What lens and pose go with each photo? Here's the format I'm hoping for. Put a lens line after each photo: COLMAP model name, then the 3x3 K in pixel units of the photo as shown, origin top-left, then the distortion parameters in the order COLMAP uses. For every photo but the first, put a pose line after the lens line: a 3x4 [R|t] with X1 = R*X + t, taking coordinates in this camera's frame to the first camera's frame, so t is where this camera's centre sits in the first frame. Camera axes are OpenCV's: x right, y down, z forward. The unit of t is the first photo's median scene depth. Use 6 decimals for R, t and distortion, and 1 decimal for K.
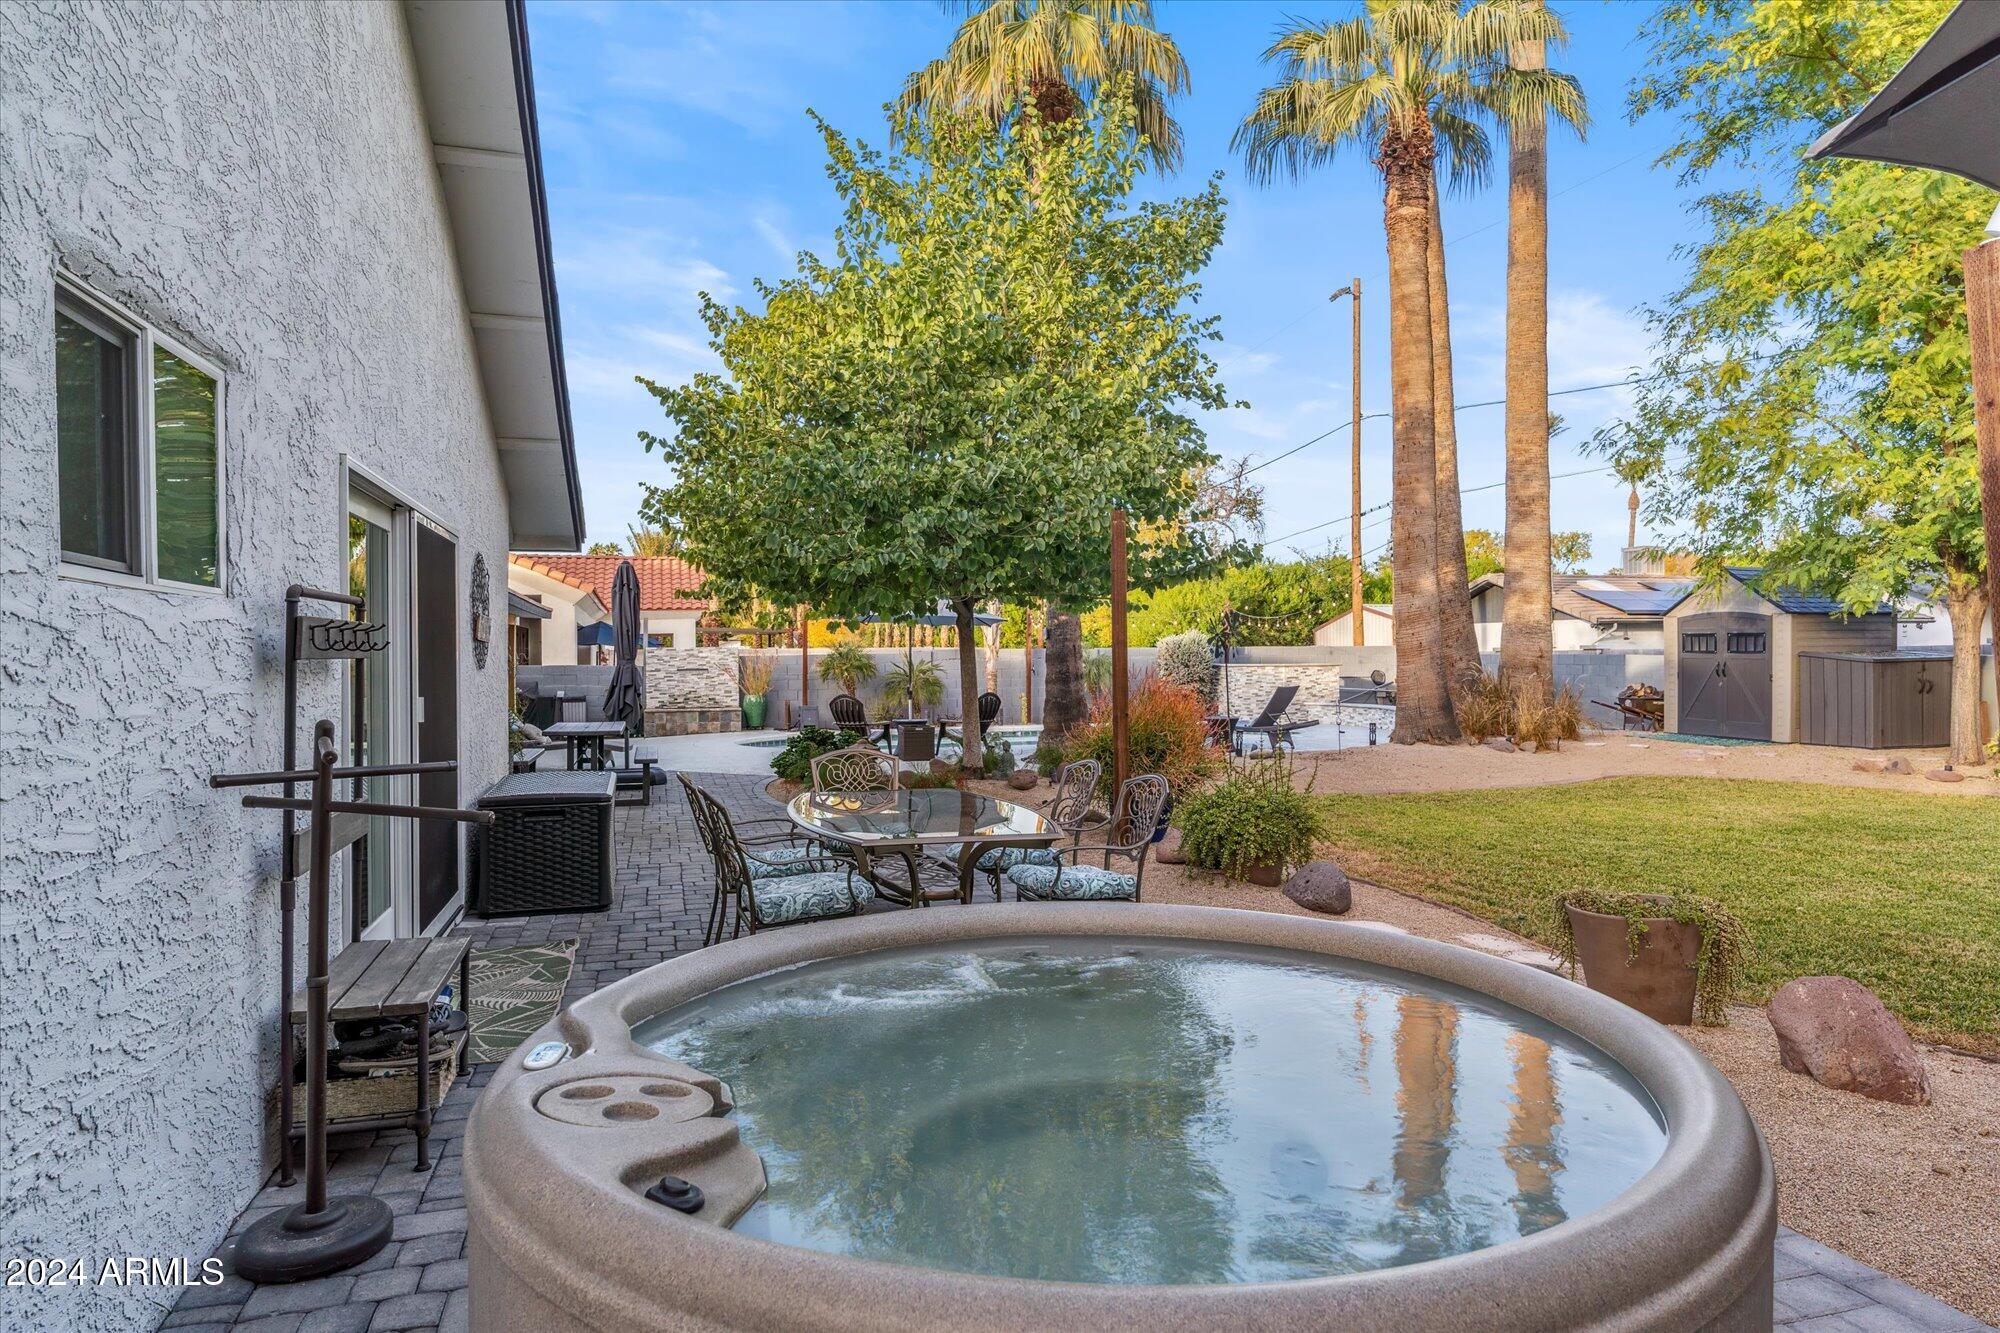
lens RADIAL K [[1146.6, 0, 1000.3], [0, 1146.6, 662.7], [0, 0, 1]] dist [0.003328, 0.000101]
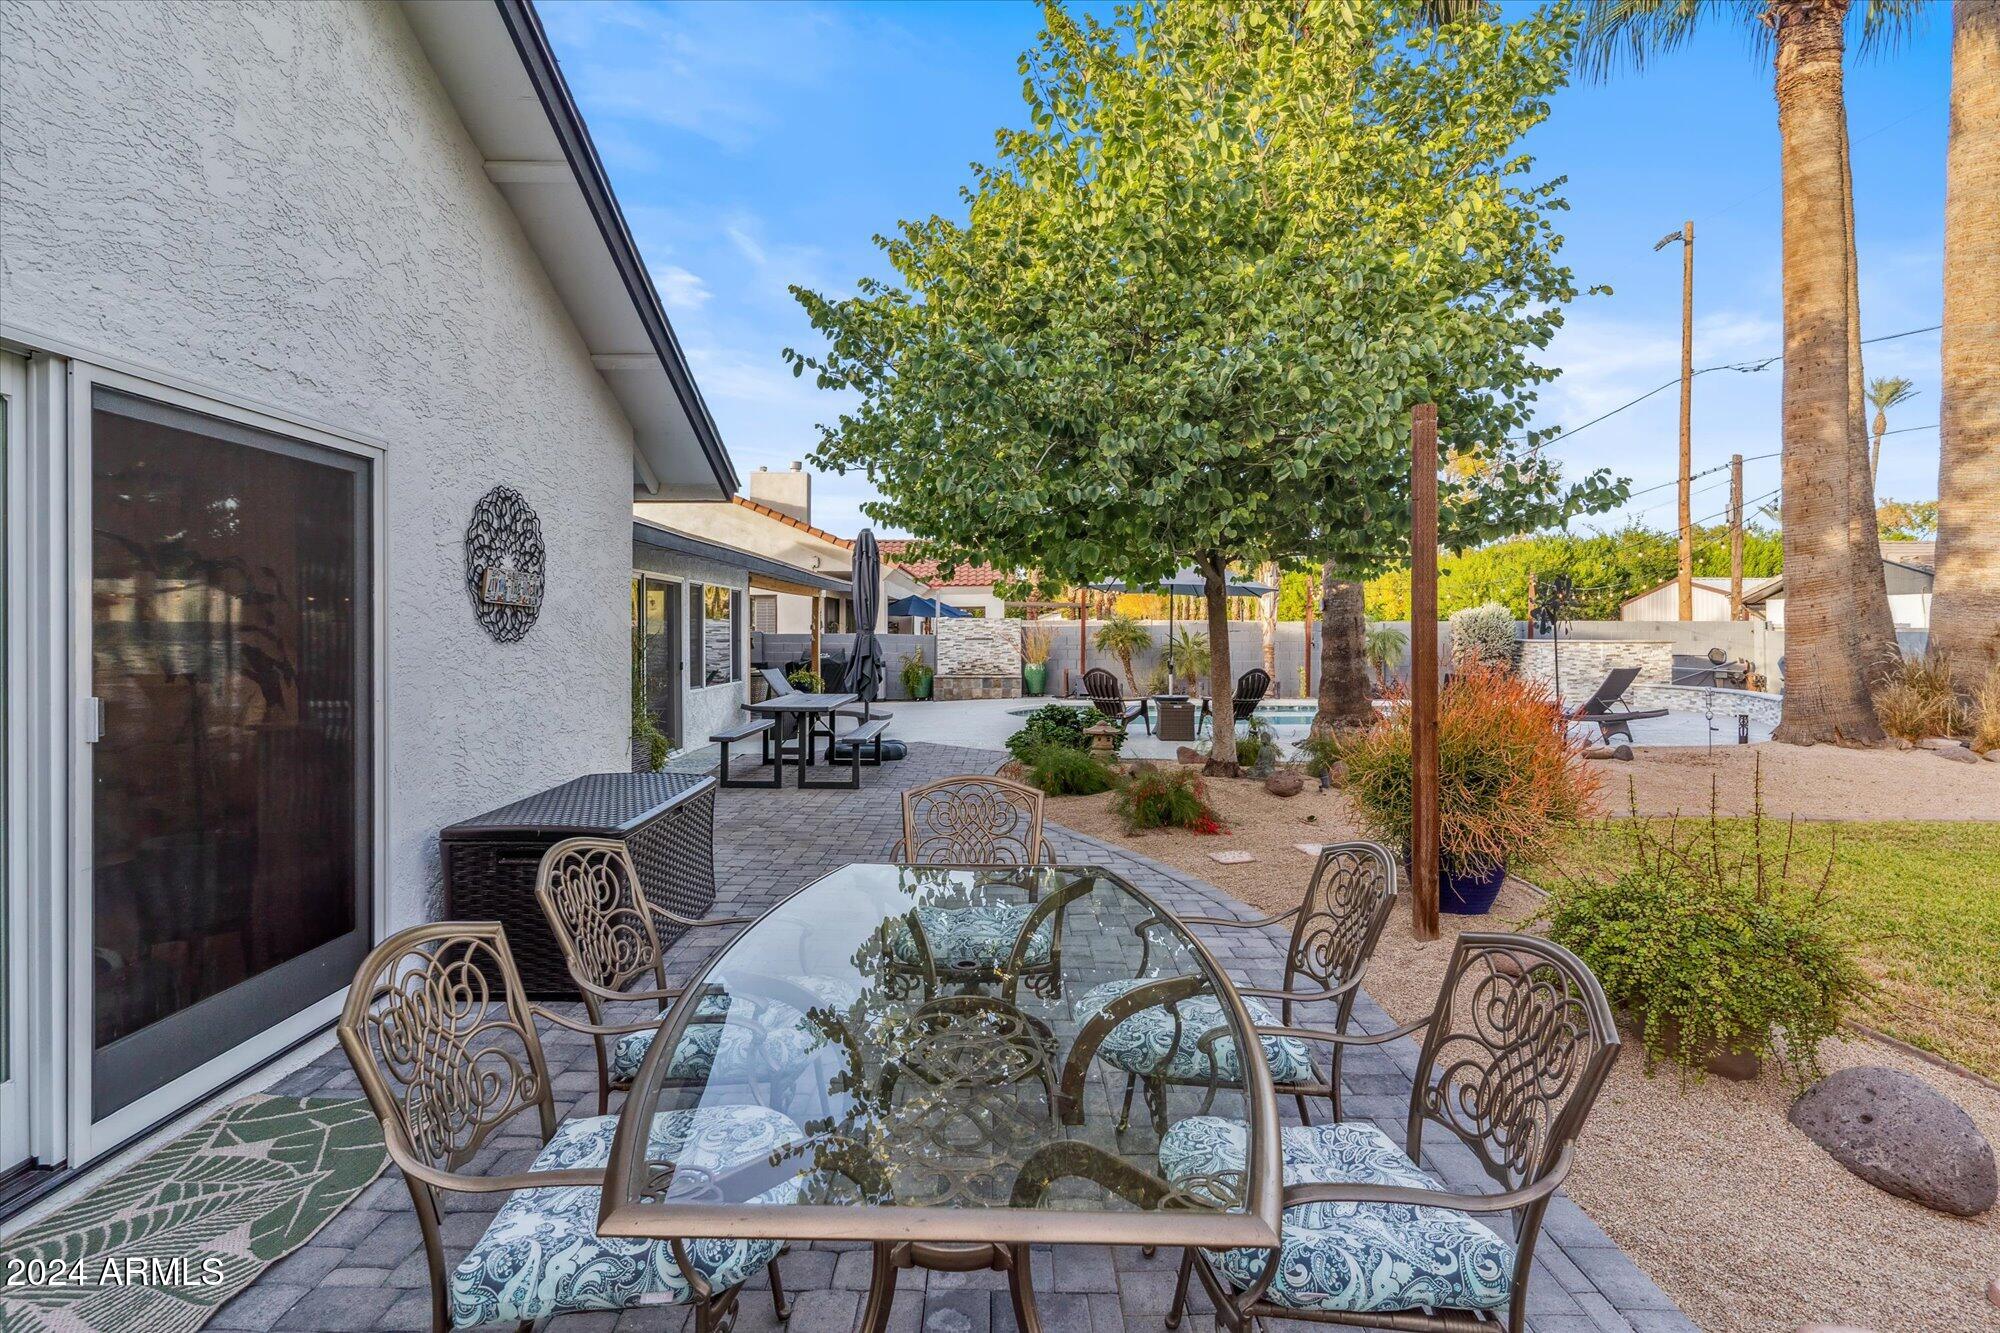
lens RADIAL K [[967.2, 0, 997.9], [0, 967.2, 632.2], [0, 0, 1]] dist [0.004127, -0.001176]
pose [[0.957354, 0.009541, -0.288759, 0.015851], [-0.009695, 0.999953, 0.000899, -0.001966], [0.288754, 0.001939, 0.957401, 0.204301]]
